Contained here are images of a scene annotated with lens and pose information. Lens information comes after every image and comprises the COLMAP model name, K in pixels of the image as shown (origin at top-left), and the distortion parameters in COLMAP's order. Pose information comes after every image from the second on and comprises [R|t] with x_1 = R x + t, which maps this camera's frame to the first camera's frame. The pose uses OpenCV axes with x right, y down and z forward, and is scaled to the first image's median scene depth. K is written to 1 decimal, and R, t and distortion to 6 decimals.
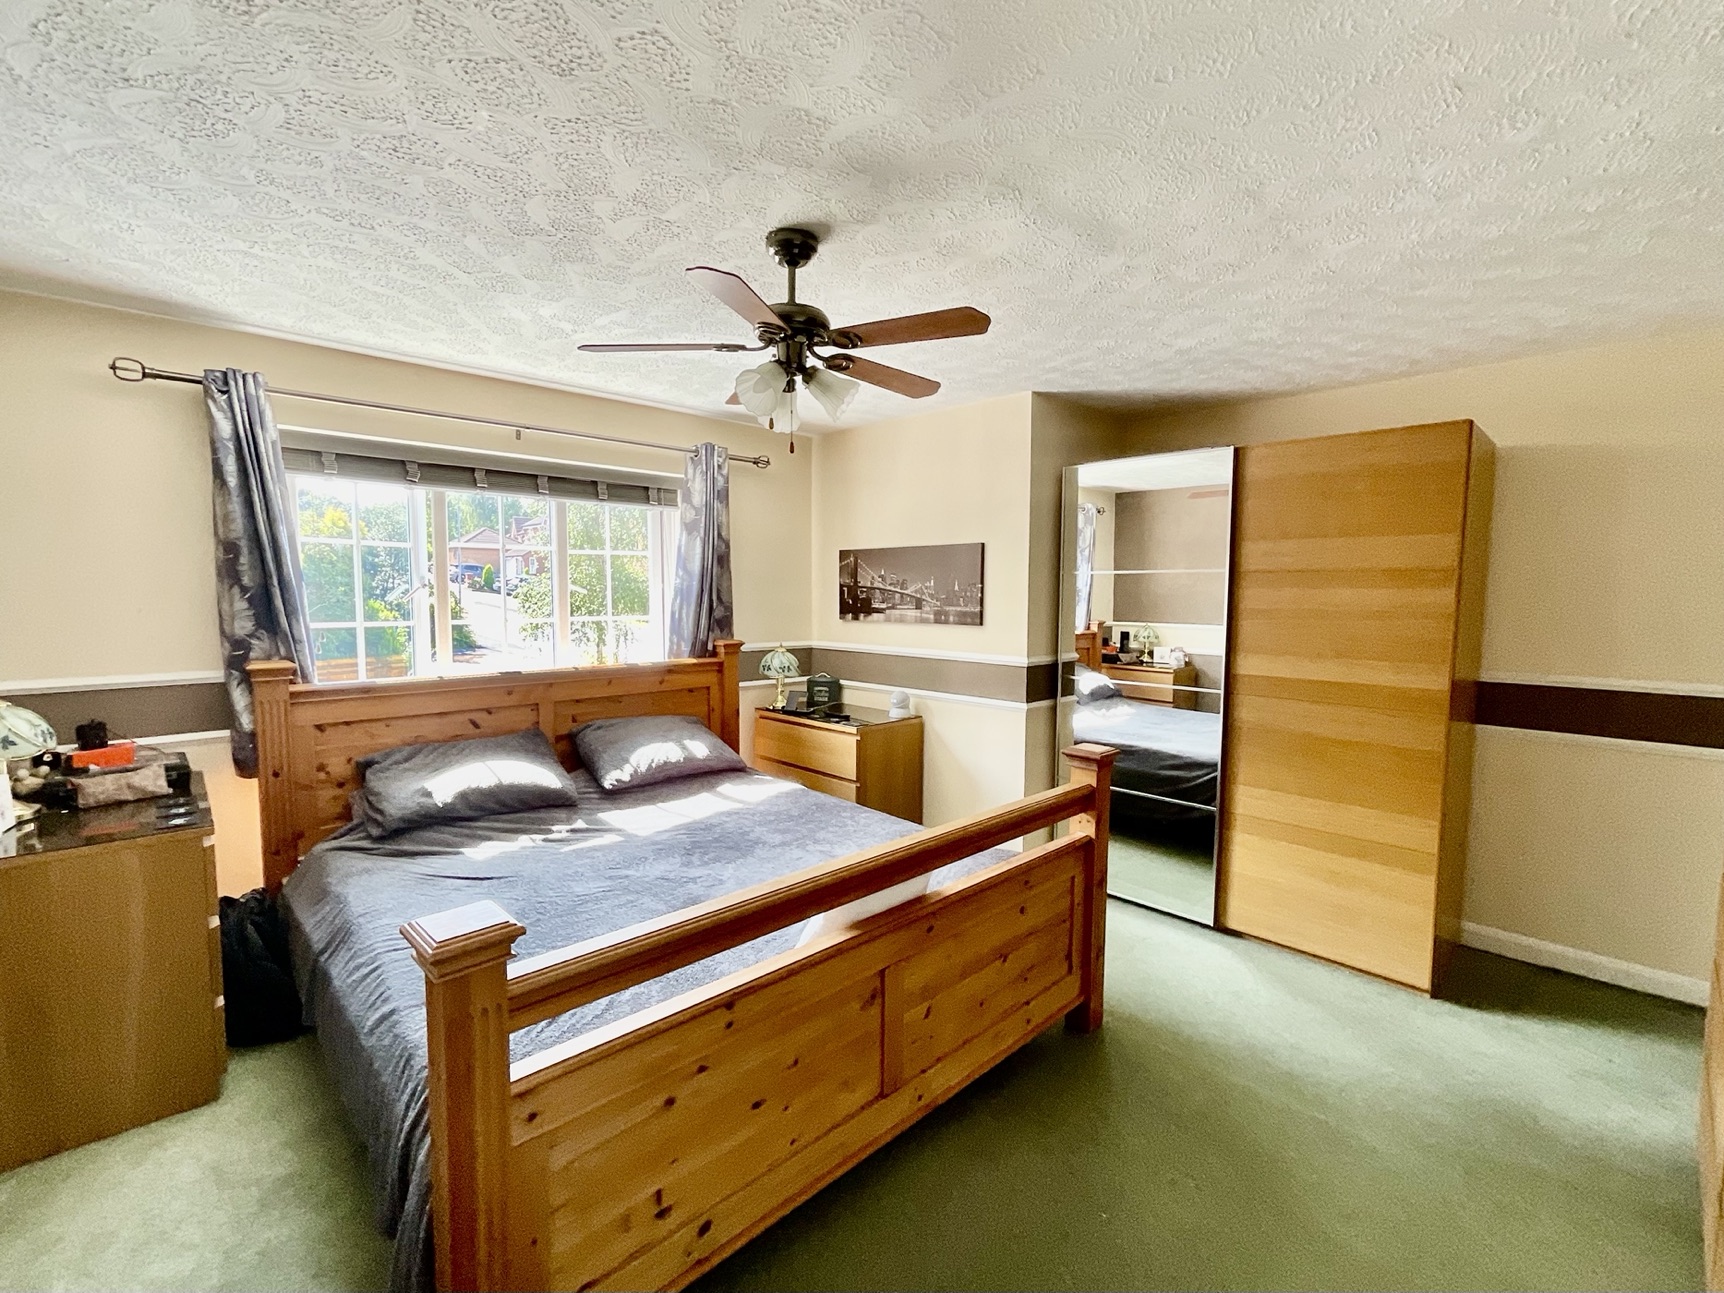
lens RADIAL K [[762.3, 0, 862.0], [0, 762.3, 646.5], [0, 0, 1]] dist [-0.002615, -0.000312]
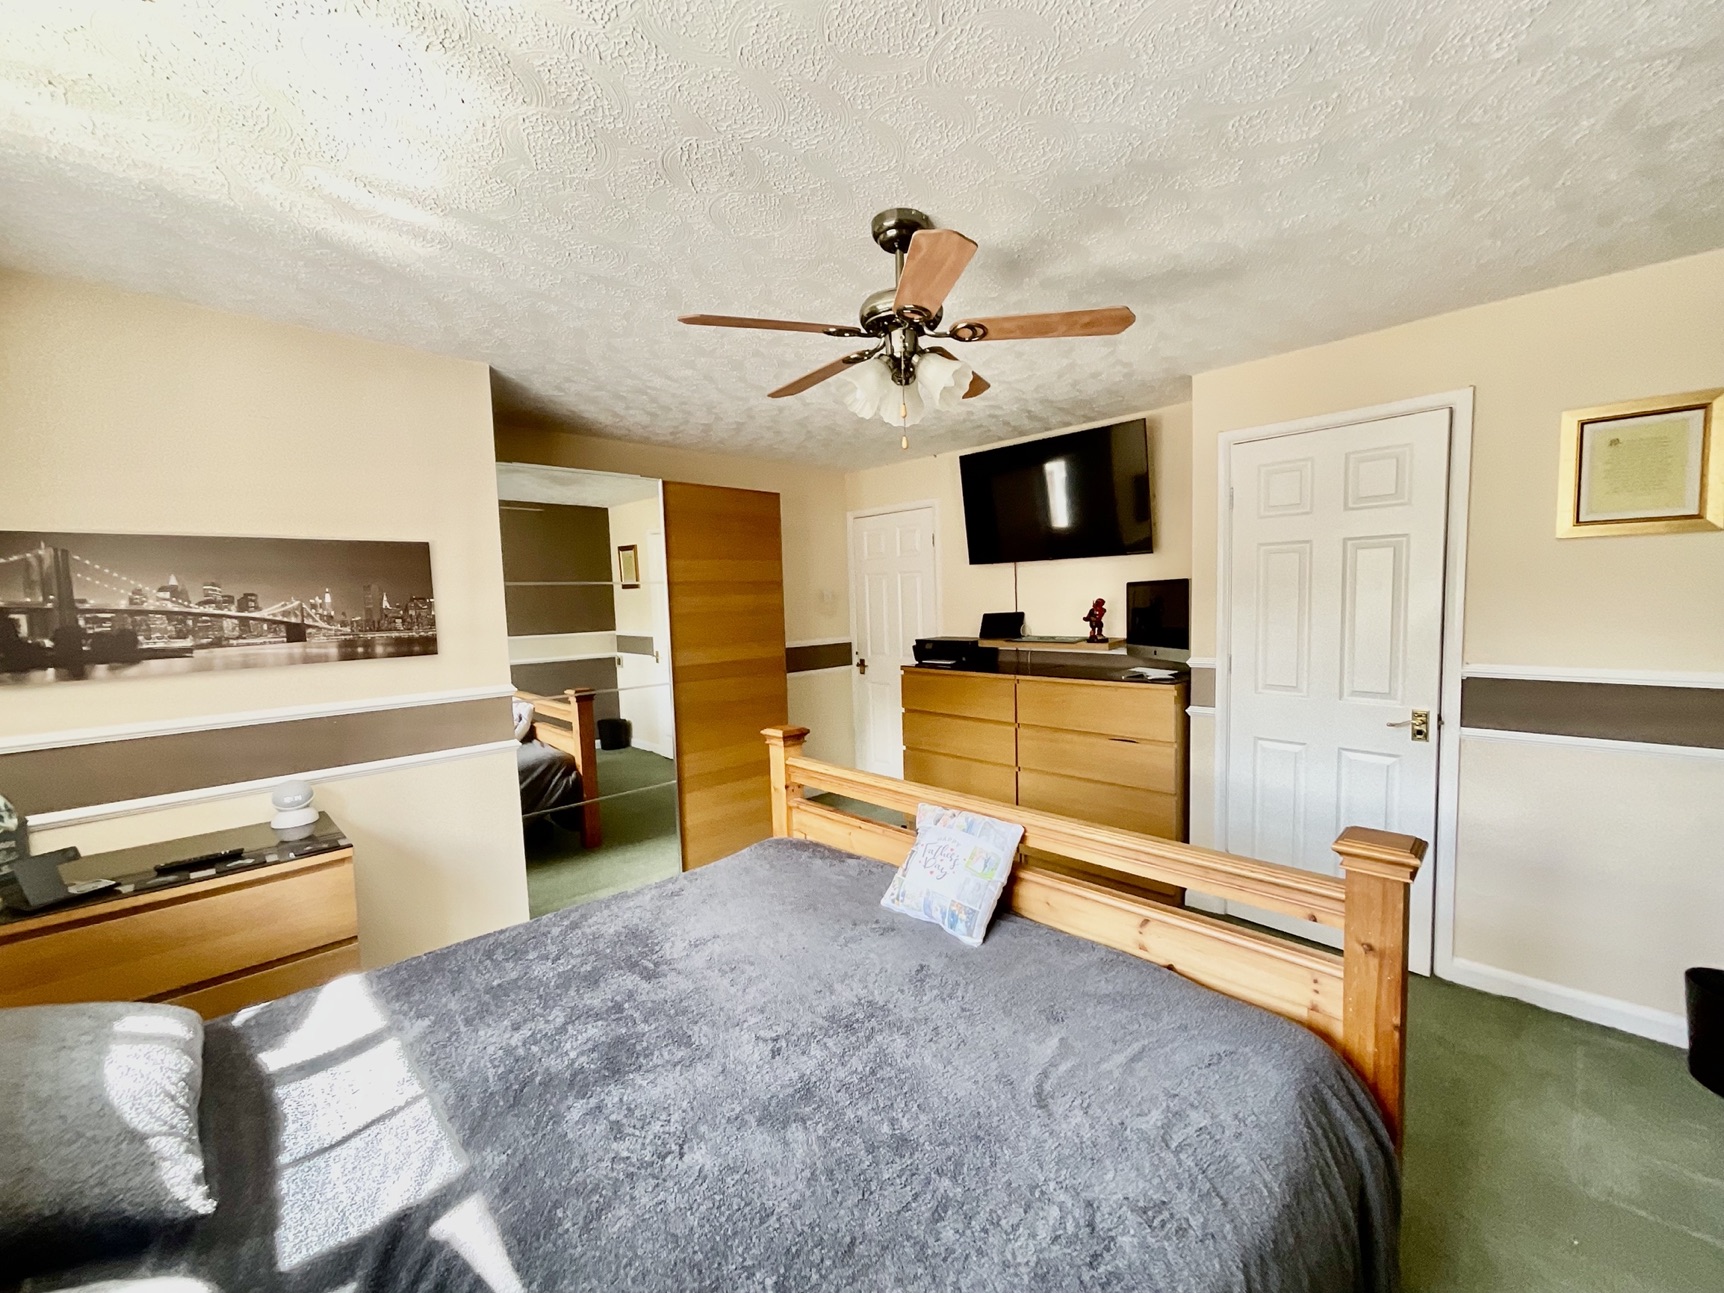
lens RADIAL K [[697.1, 0, 862.0], [0, 697.1, 646.5], [0, 0, 1]] dist [-0.002704, -0.000349]
pose [[-0.027060, -0.075045, 0.996813, -0.508401], [0.105481, 0.991397, 0.077501, -0.041477], [-0.994053, 0.107242, -0.018911, 0.571211]]
